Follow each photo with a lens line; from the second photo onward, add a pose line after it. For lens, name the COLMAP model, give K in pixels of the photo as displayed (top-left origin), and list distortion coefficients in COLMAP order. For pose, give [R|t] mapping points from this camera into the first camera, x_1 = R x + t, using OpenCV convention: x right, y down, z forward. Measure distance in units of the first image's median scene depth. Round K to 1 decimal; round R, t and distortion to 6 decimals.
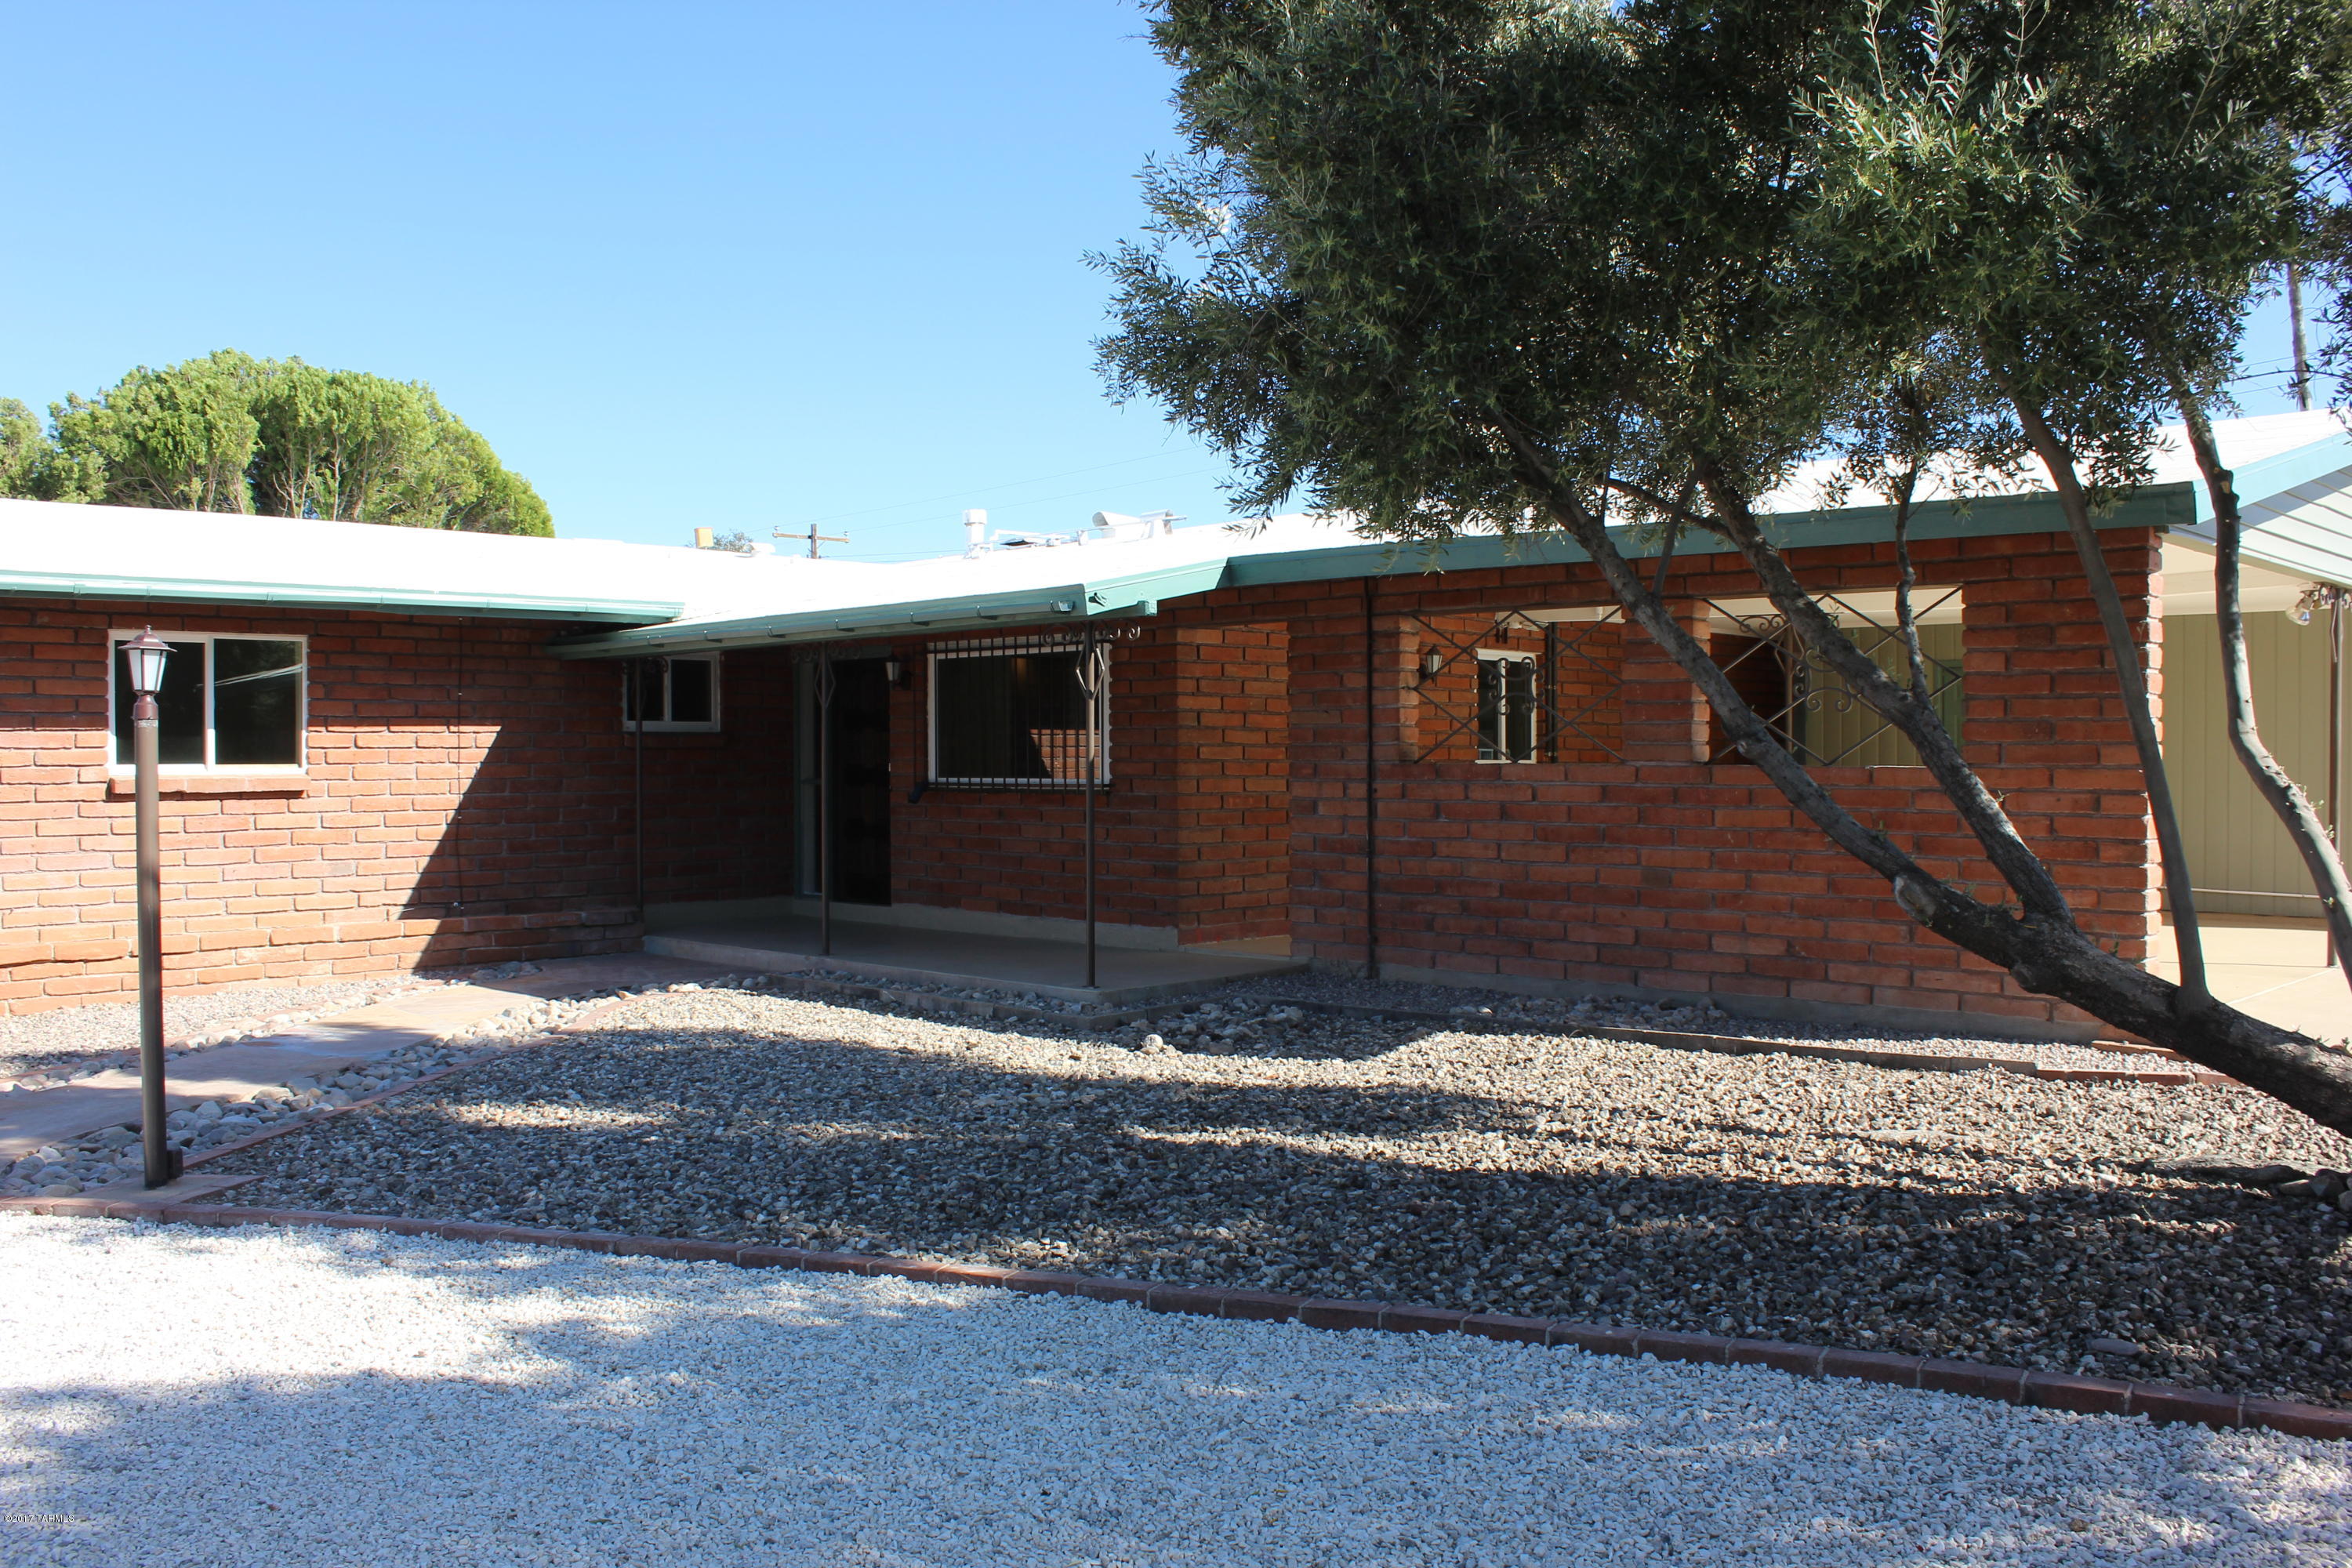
lens RADIAL K [[1970.7, 0, 1174.7], [0, 1970.7, 758.3], [0, 0, 1]] dist [-0.164030, 0.128545]
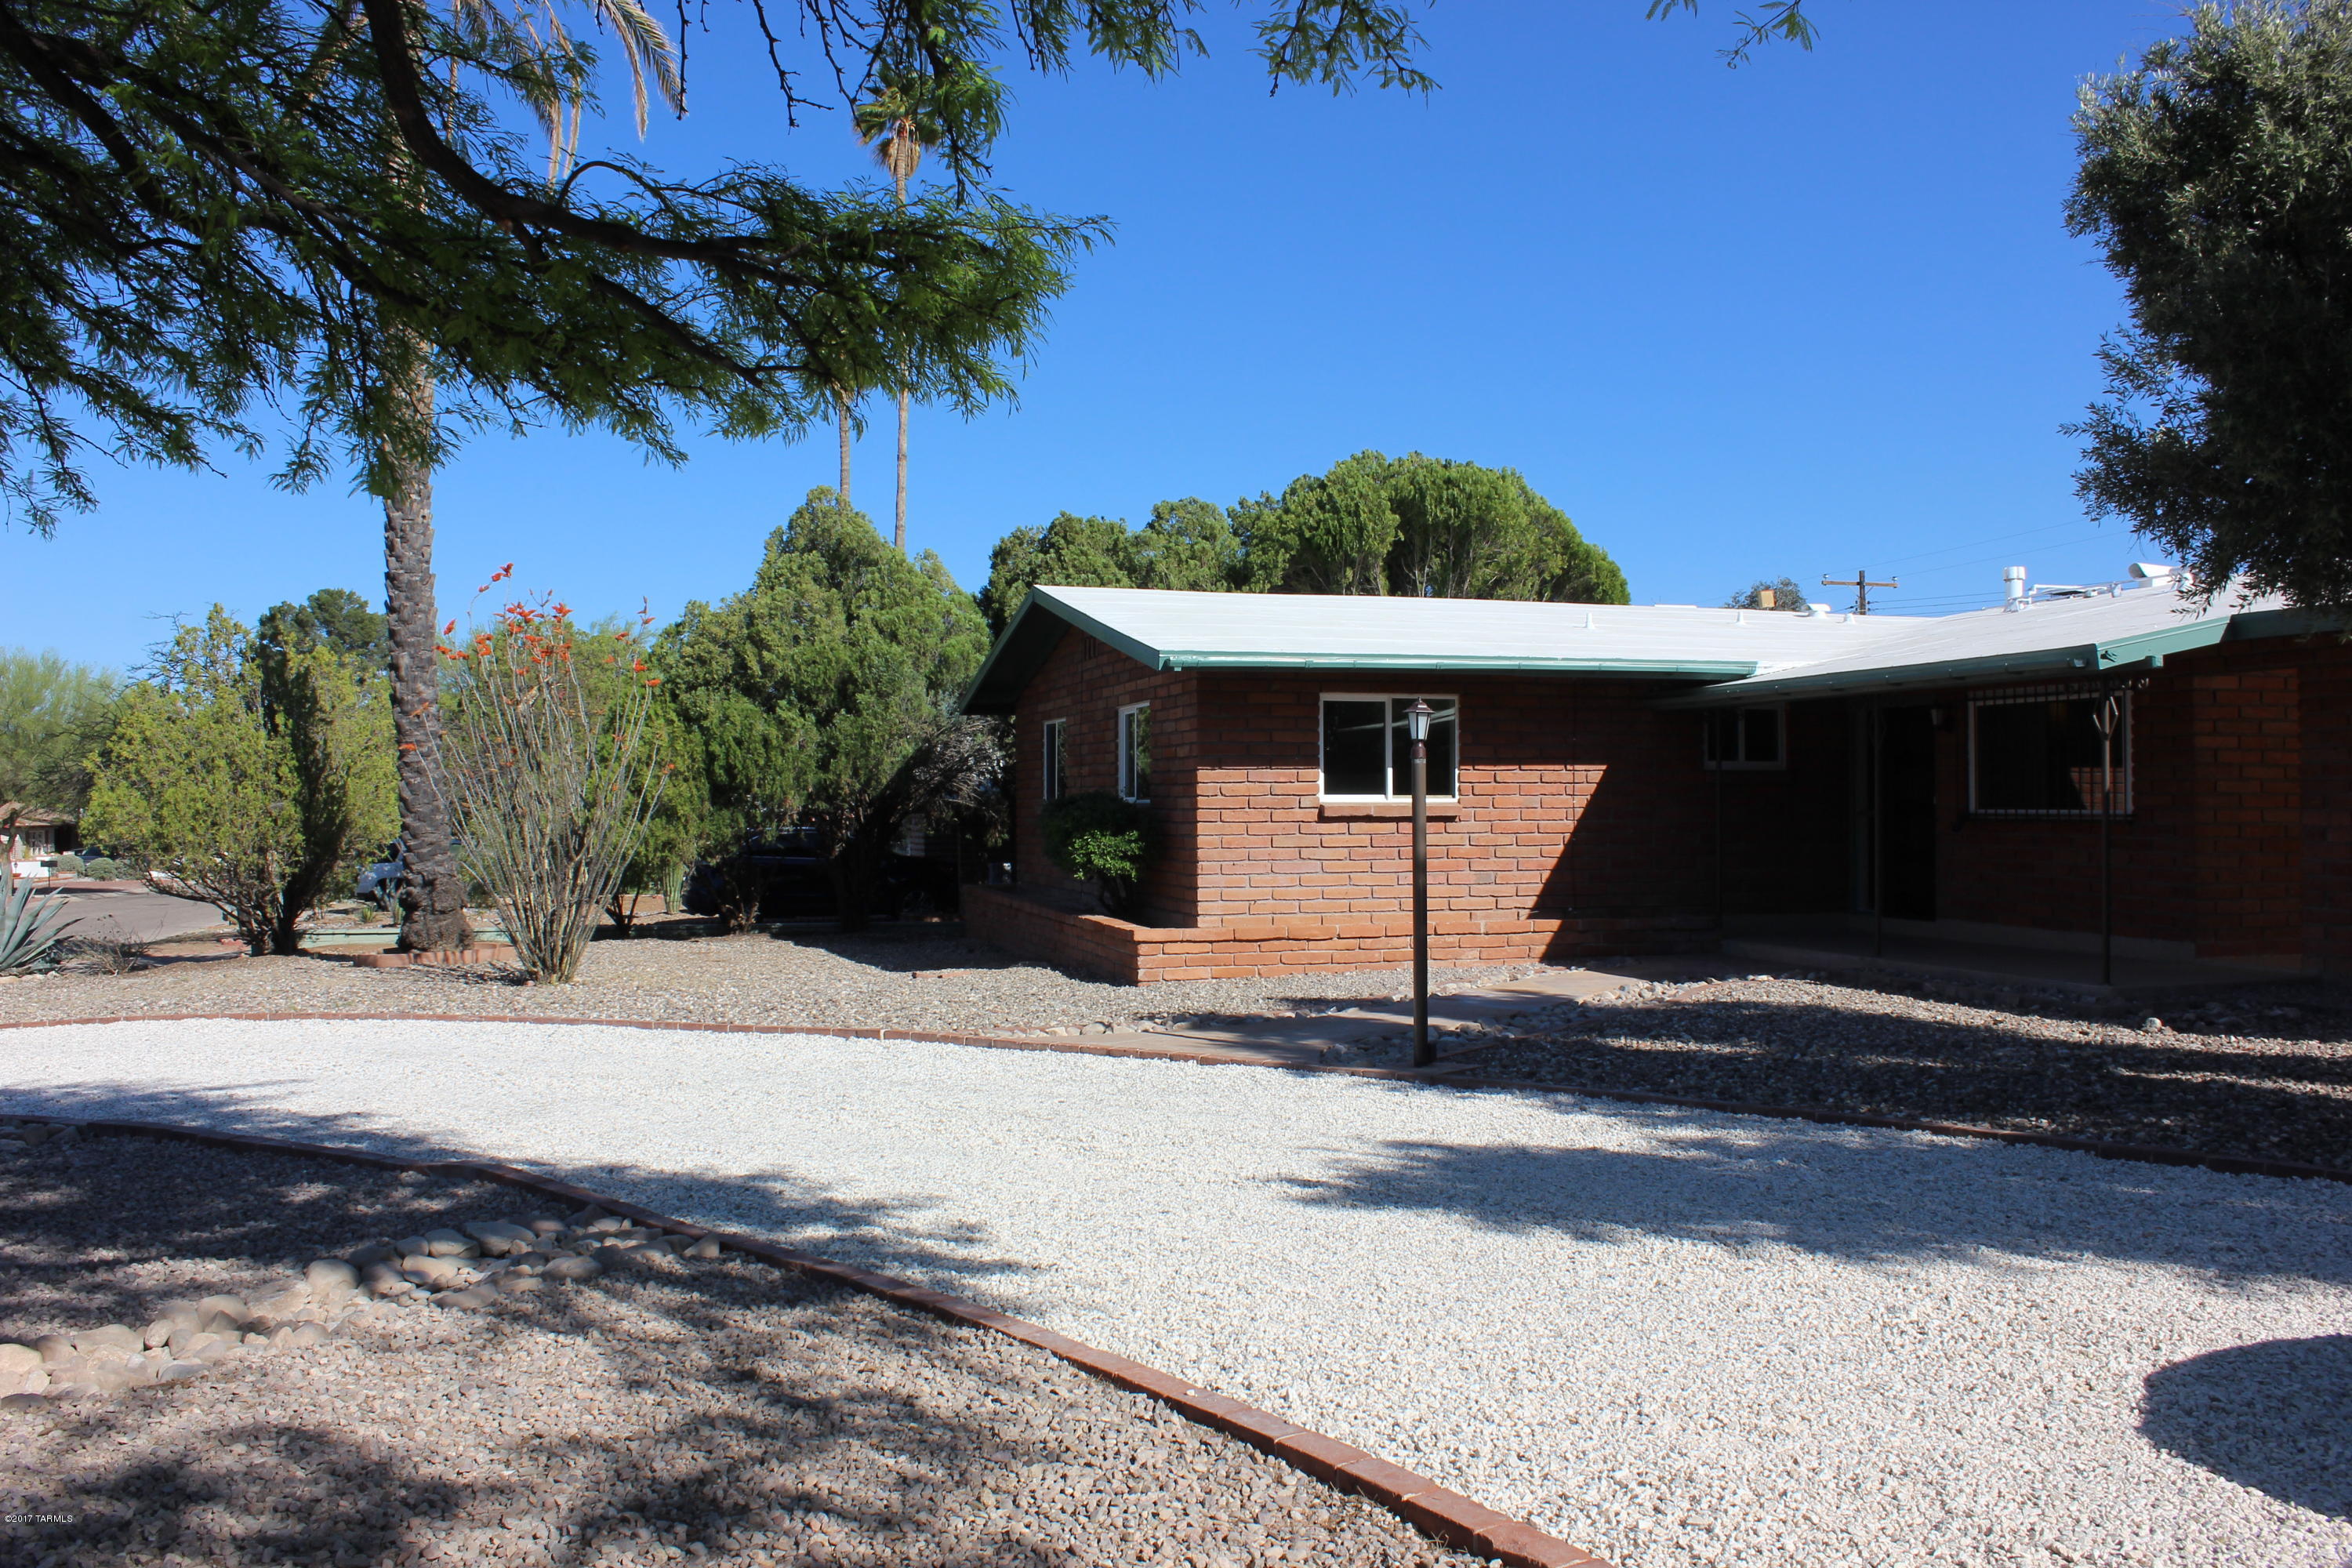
lens RADIAL K [[1990.7, 0, 1260.2], [0, 1990.7, 741.7], [0, 0, 1]] dist [-0.140306, 0.141342]
pose [[0.887050, -0.009574, -0.461574, 0.047417], [-0.004596, 0.999552, -0.029565, 0.008131], [0.461650, 0.028347, 0.886609, -0.273224]]
